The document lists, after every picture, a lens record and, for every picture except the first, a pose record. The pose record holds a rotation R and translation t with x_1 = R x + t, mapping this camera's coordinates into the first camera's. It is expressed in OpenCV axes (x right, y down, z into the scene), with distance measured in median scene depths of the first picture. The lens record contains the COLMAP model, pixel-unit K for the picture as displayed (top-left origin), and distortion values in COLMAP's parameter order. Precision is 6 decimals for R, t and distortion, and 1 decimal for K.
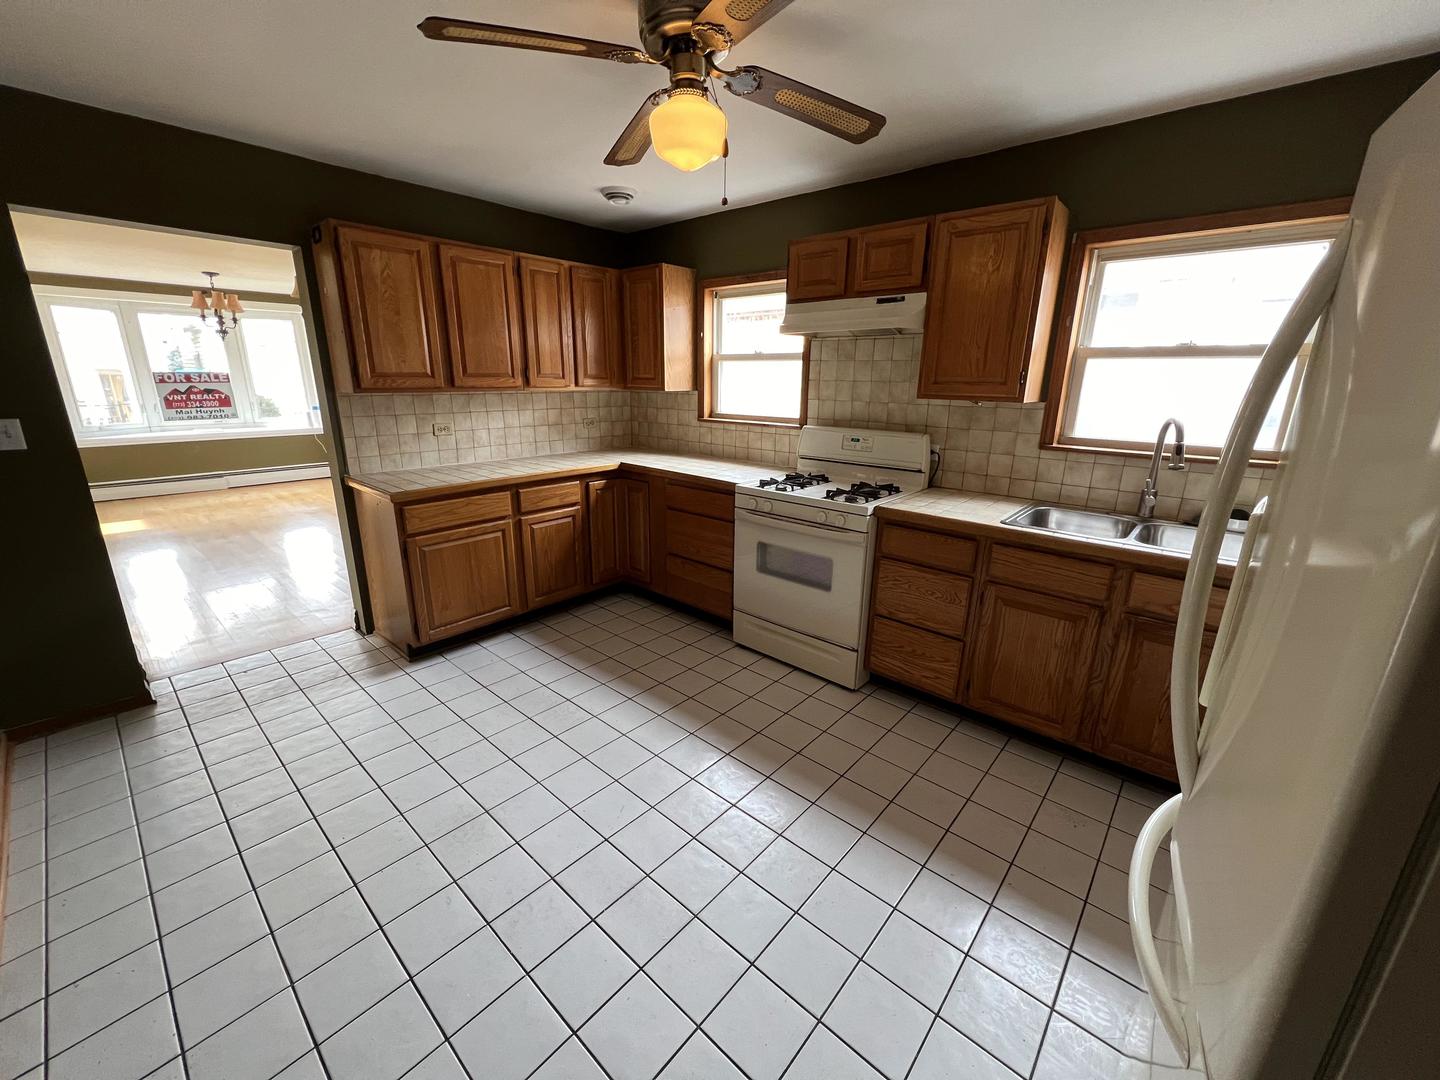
lens RADIAL K [[577.2, 0, 715.3], [0, 577.2, 539.3], [0, 0, 1]] dist [-0.006946, 0.001598]
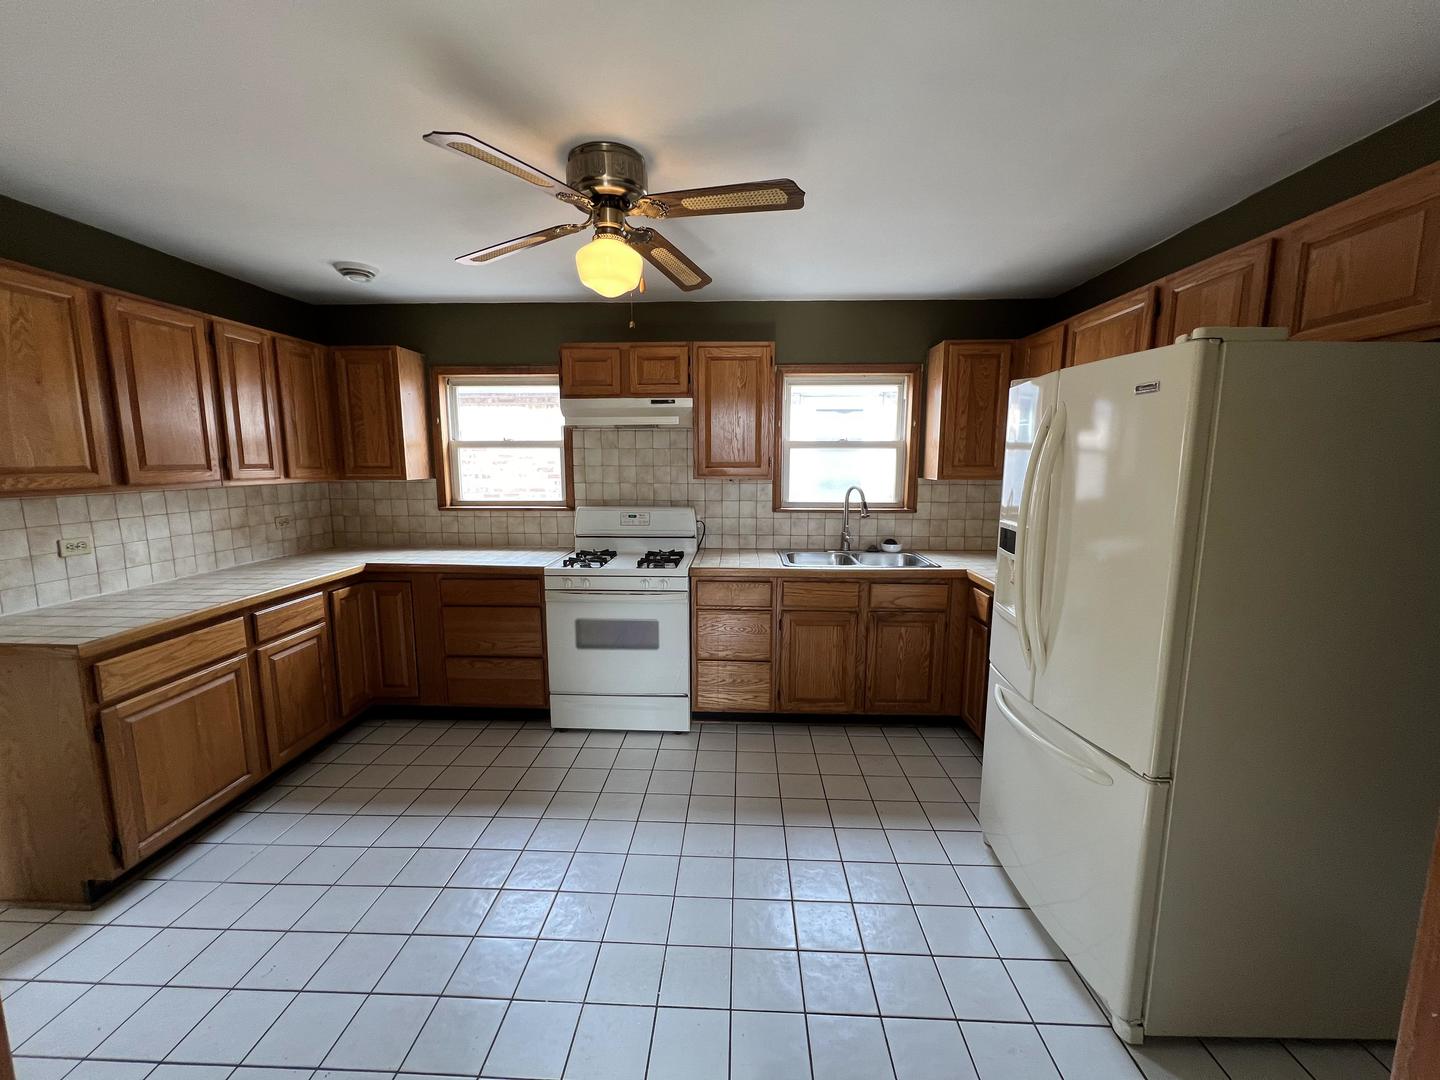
lens RADIAL K [[577.2, 0, 719.9], [0, 577.2, 536.3], [0, 0, 1]] dist [-0.006946, 0.001598]
pose [[0.771125, -0.095334, 0.629506, -0.353436], [0.181200, 0.980700, -0.073444, -0.018578], [-0.610355, 0.170701, 0.773517, 0.019119]]
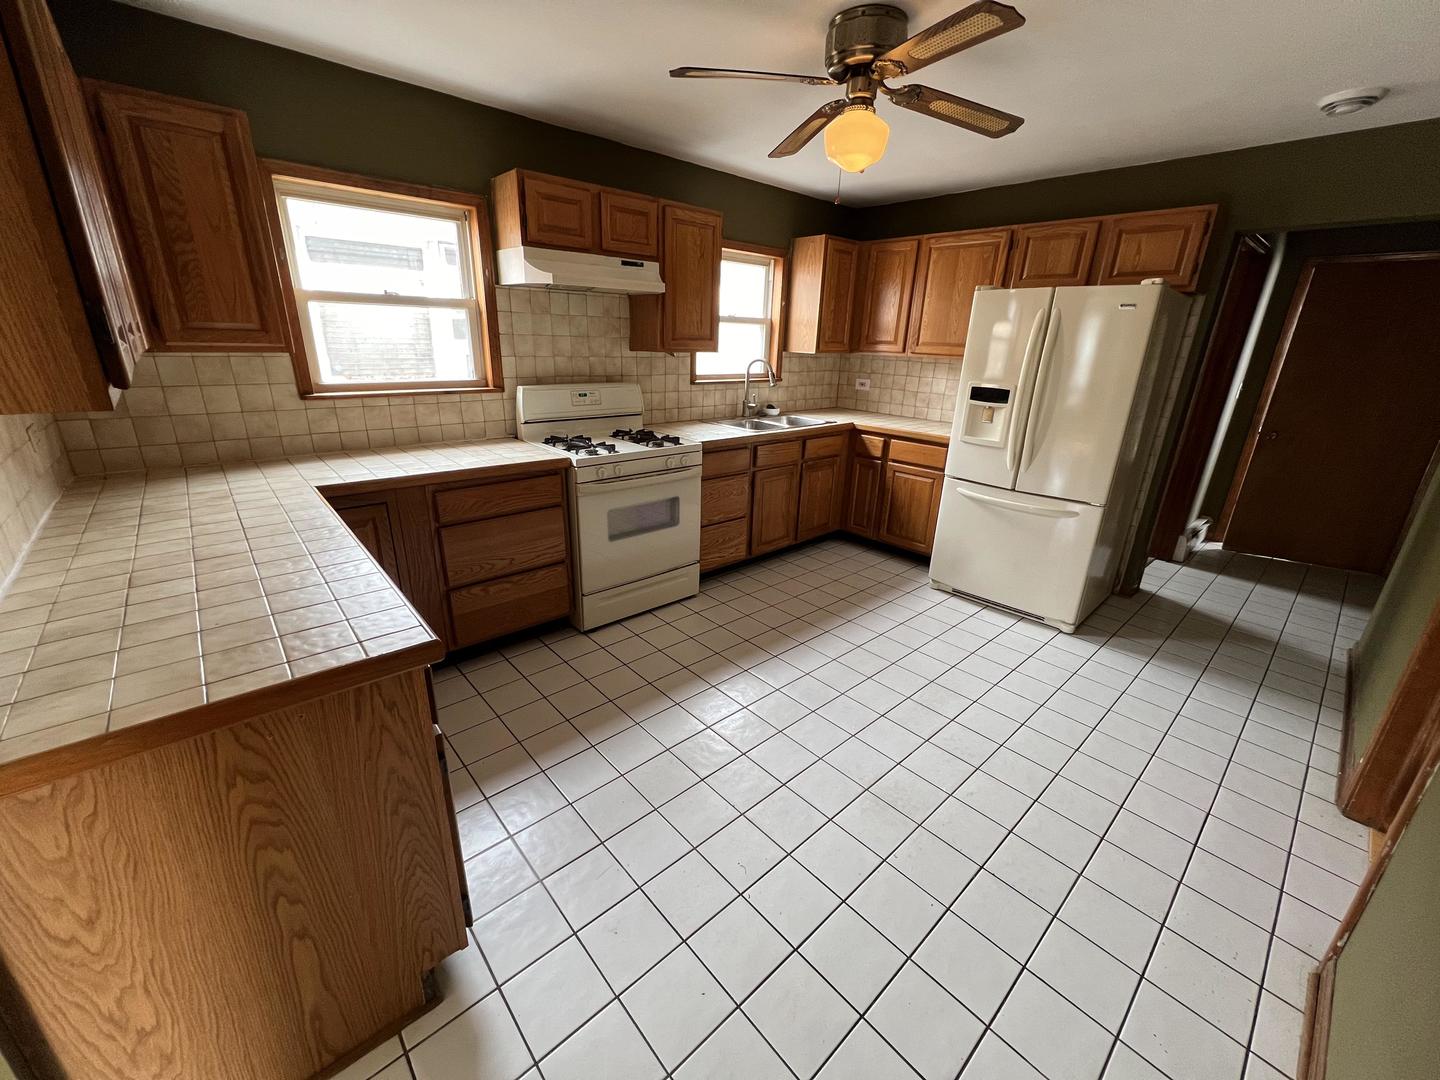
lens RADIAL K [[577.2, 0, 719.4], [0, 577.2, 540.3], [0, 0, 1]] dist [-0.006946, 0.001598]
pose [[0.109041, -0.340060, 0.934061, -0.795640], [0.243099, 0.920253, 0.306654, -0.194063], [-0.963853, 0.193631, 0.183014, 0.641514]]
